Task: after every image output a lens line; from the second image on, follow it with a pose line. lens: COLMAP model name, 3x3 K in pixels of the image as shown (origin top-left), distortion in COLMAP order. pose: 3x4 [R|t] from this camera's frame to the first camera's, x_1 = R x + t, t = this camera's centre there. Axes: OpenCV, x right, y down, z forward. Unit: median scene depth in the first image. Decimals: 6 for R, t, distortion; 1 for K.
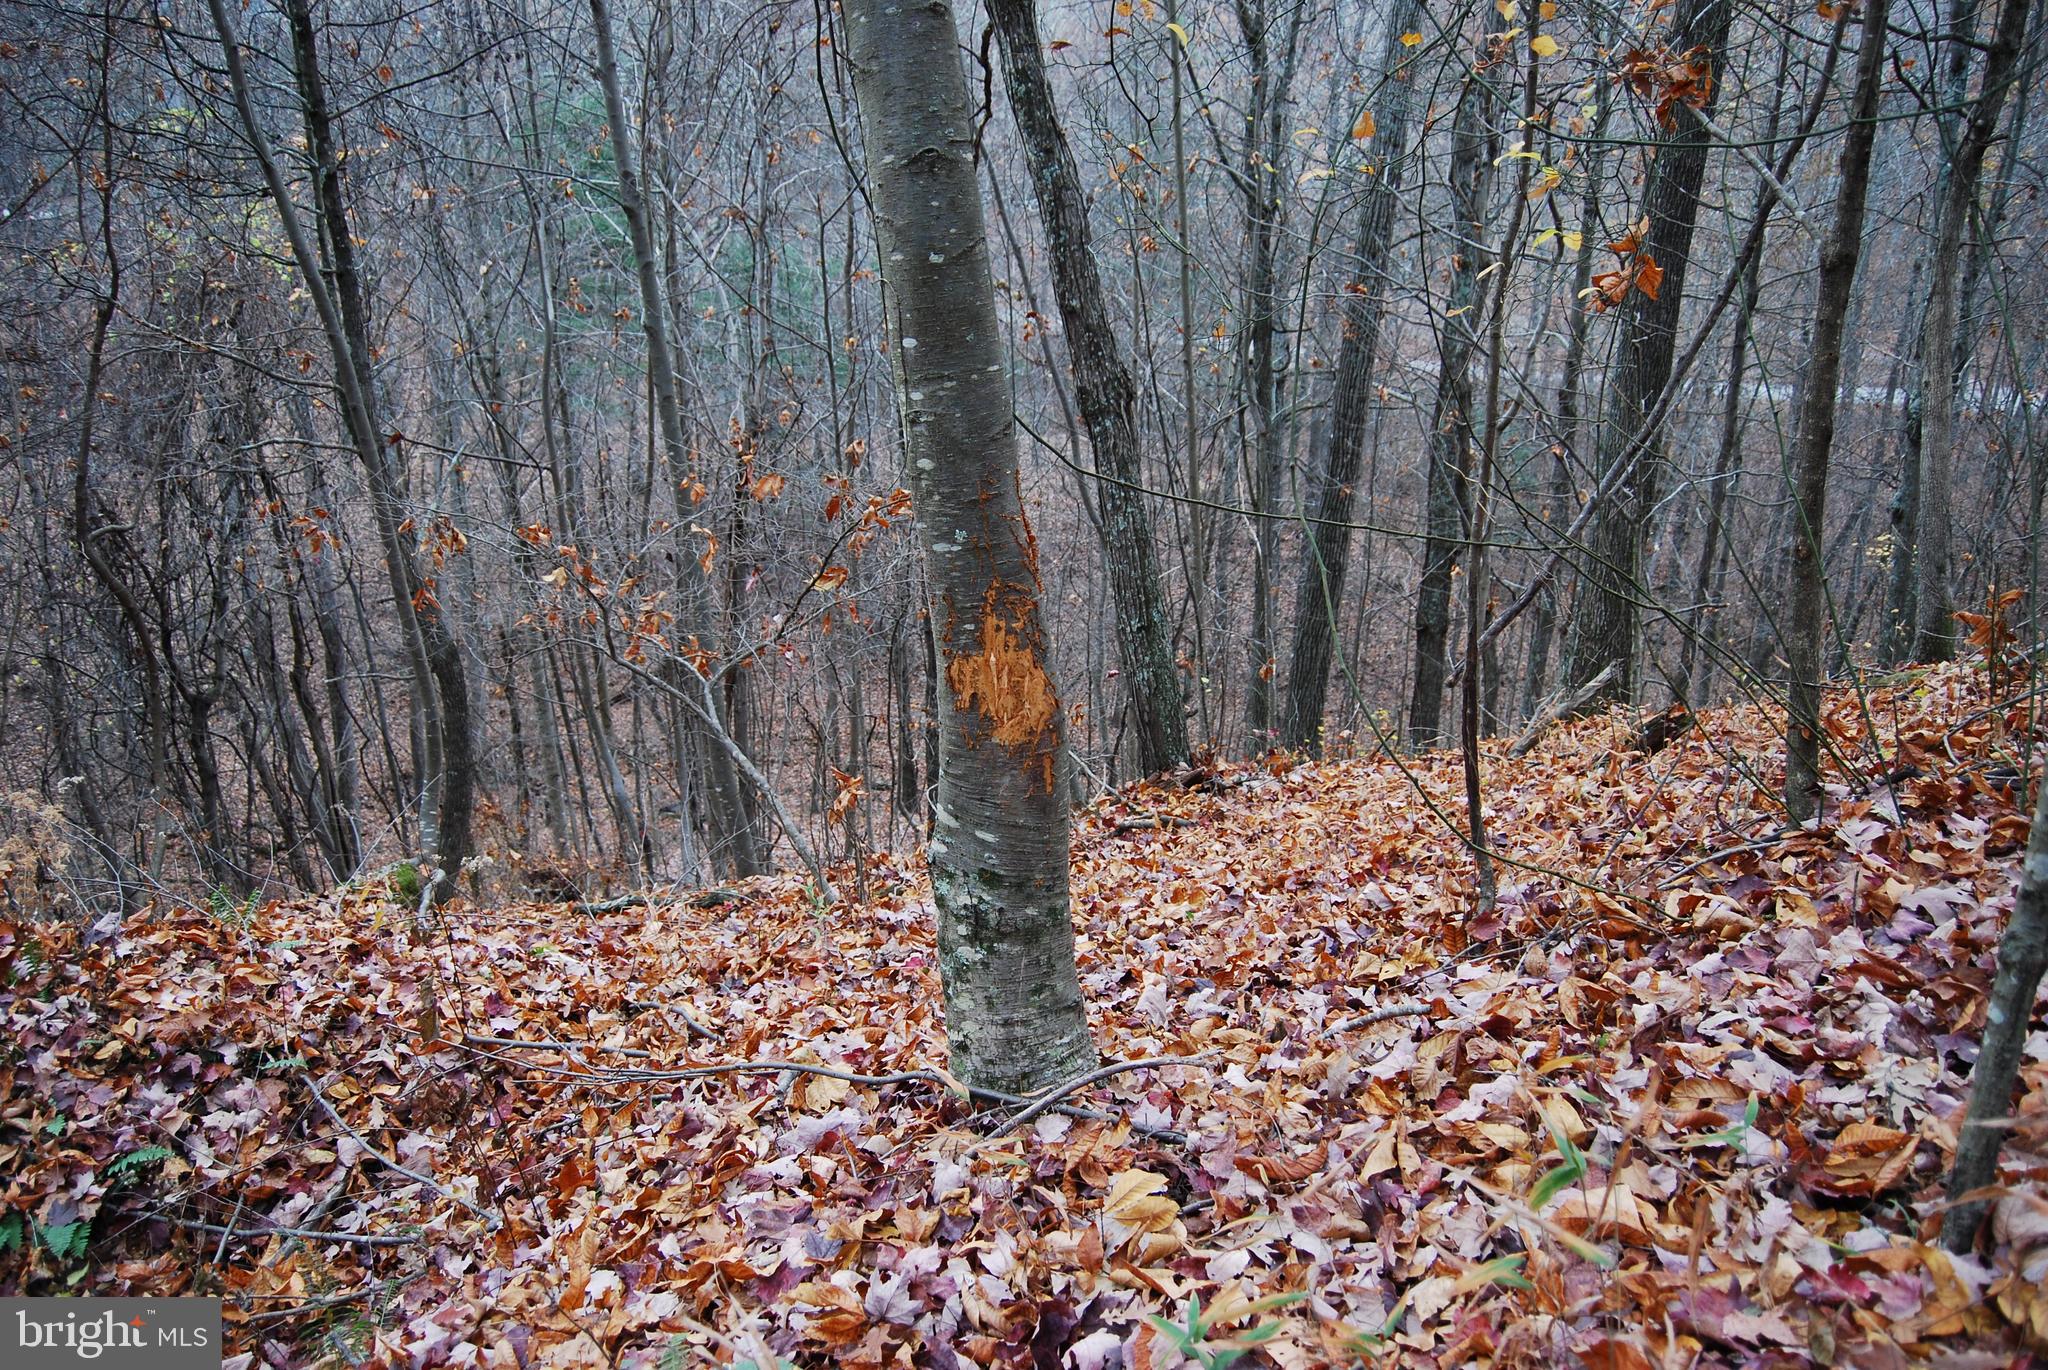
lens RADIAL K [[1600.9, 0, 1027.9], [0, 1600.9, 687.6], [0, 0, 1]] dist [-0.083615, 0.009576]
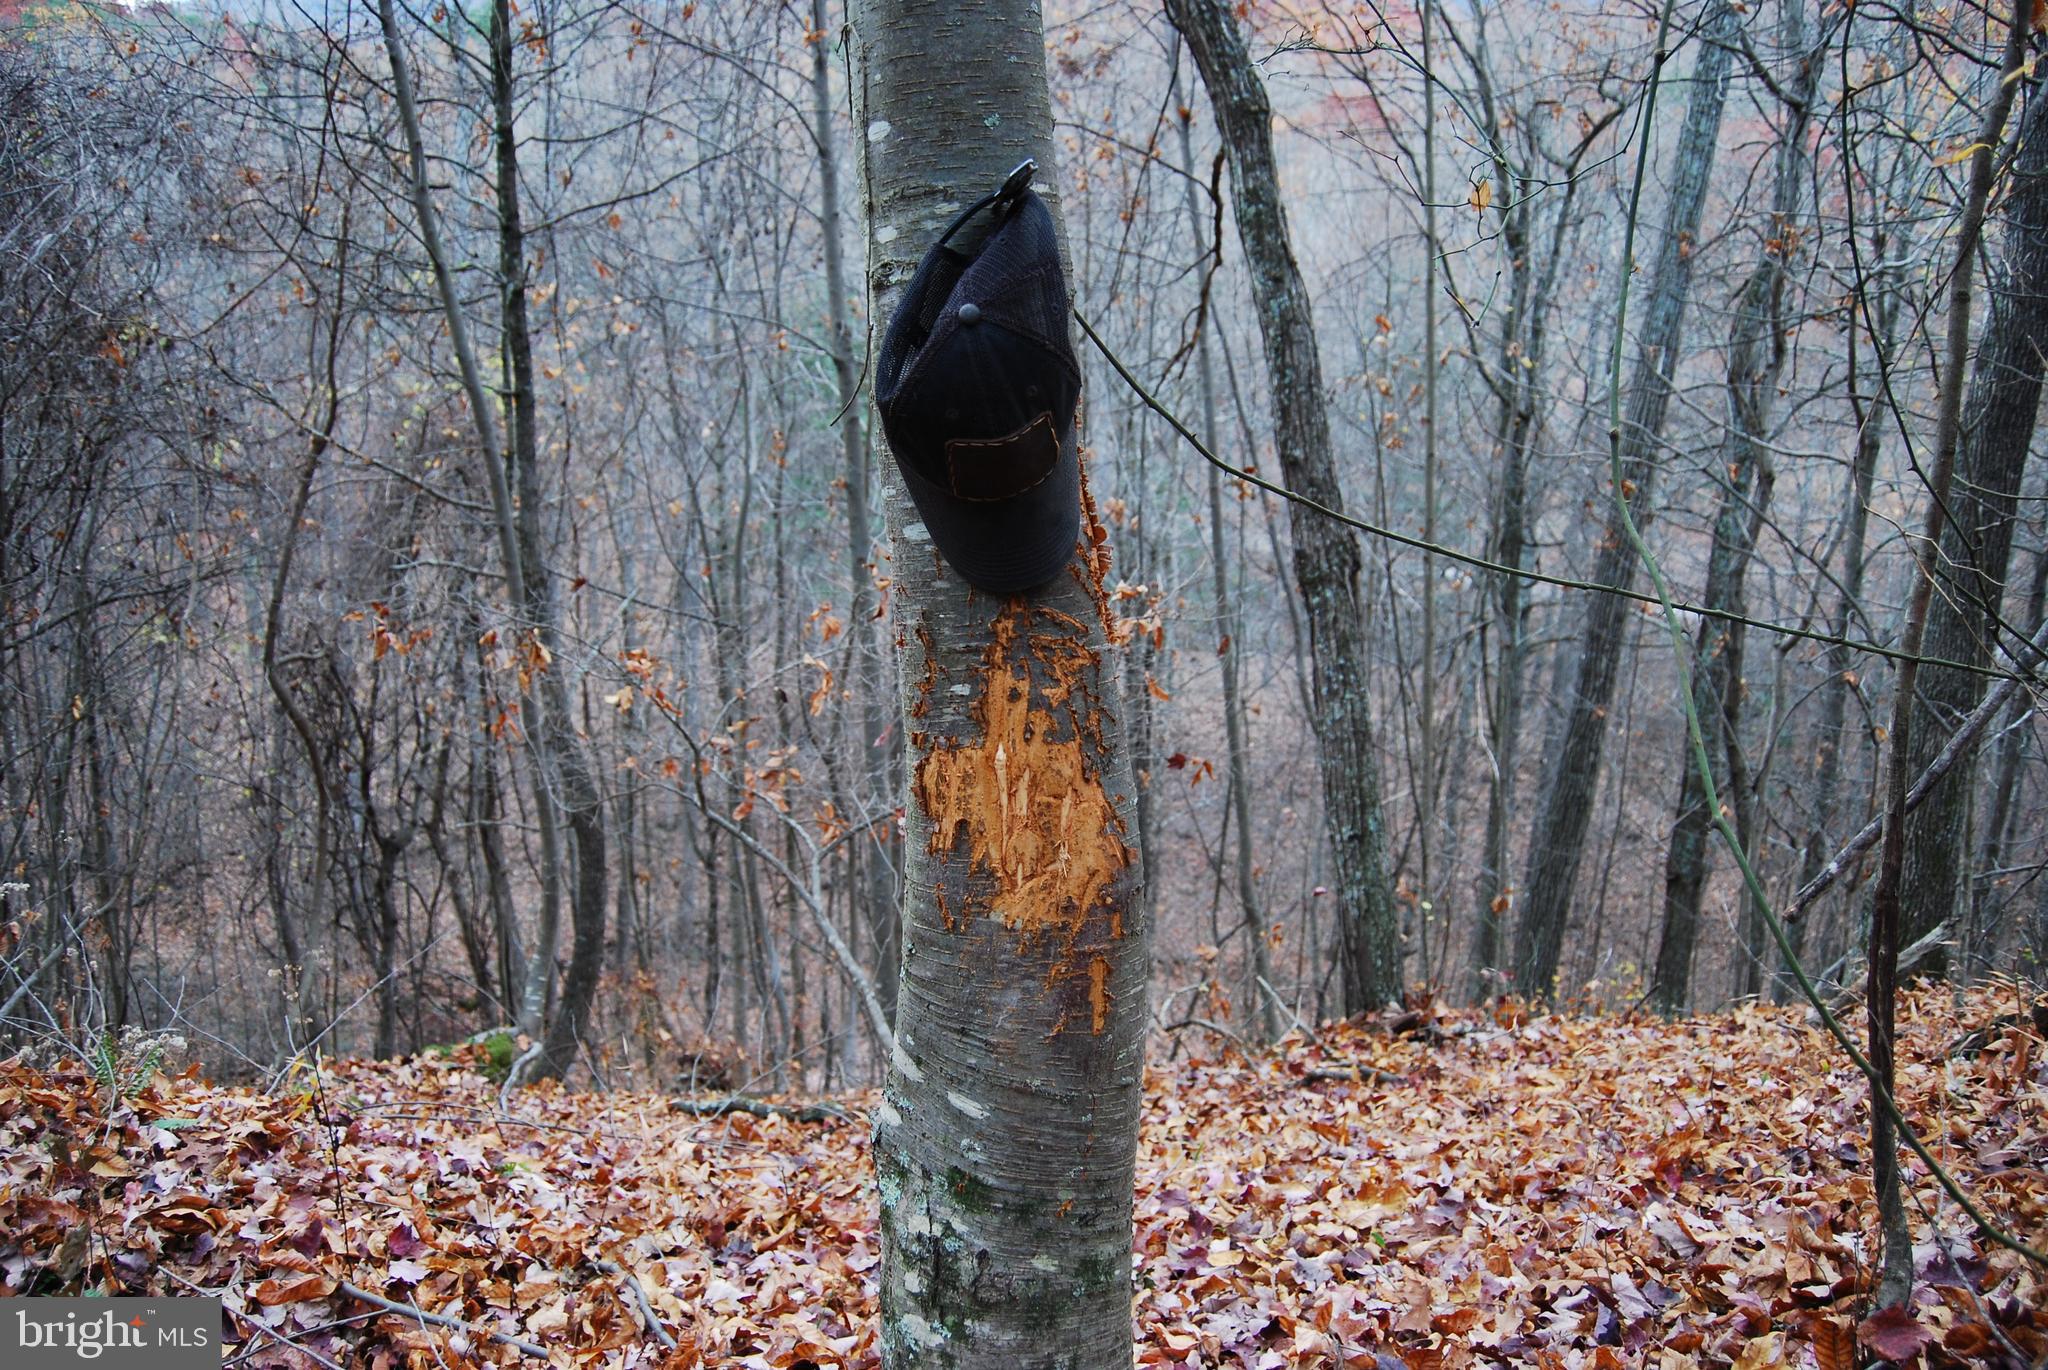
lens RADIAL K [[1600.9, 0, 1022.2], [0, 1600.9, 683.7], [0, 0, 1]] dist [-0.083615, 0.009576]
pose [[0.986825, 0.067618, -0.146983, 0.030735], [-0.087015, 0.987712, -0.129824, 0.013319], [0.136398, 0.140903, 0.980582, 0.262879]]
